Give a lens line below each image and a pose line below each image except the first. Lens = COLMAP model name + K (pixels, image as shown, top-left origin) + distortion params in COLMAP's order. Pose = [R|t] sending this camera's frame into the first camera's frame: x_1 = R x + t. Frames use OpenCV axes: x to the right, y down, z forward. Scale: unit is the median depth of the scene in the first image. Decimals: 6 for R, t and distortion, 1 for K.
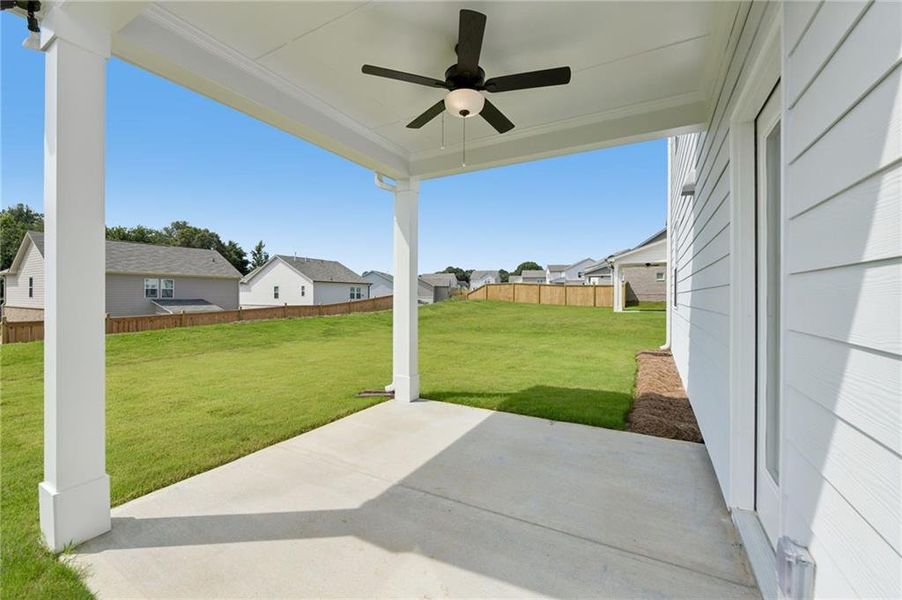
lens RADIAL K [[363.3, 0, 444.6], [0, 363.3, 297.3], [0, 0, 1]] dist [-0.002723, -0.000380]
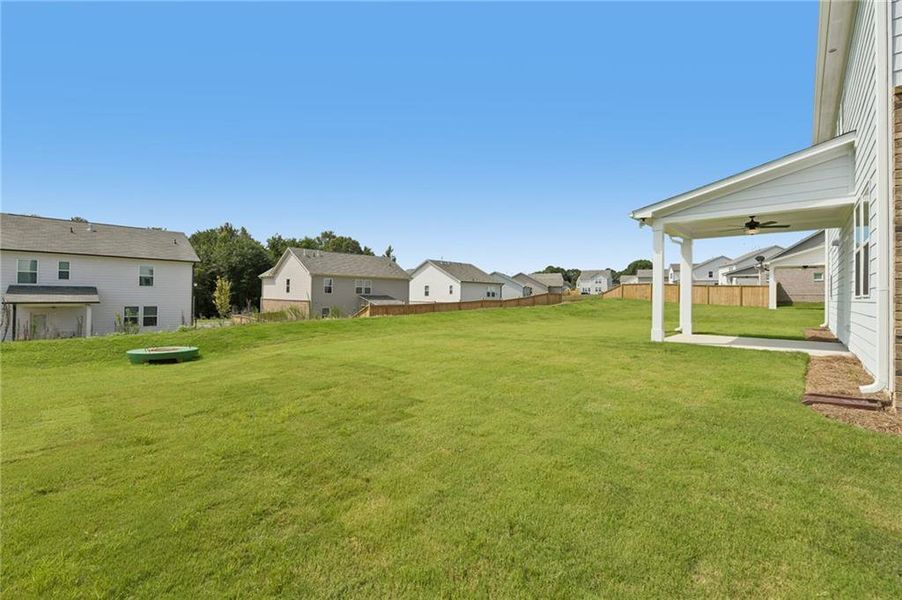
lens RADIAL K [[365.7, 0, 449.4], [0, 365.7, 291.6], [0, 0, 1]] dist [-0.015506, -0.000253]
pose [[0.966634, 0.006771, -0.256073, -0.091015], [-0.010937, 0.999830, -0.014846, 0.006193], [0.255928, 0.017151, 0.966544, -0.149064]]
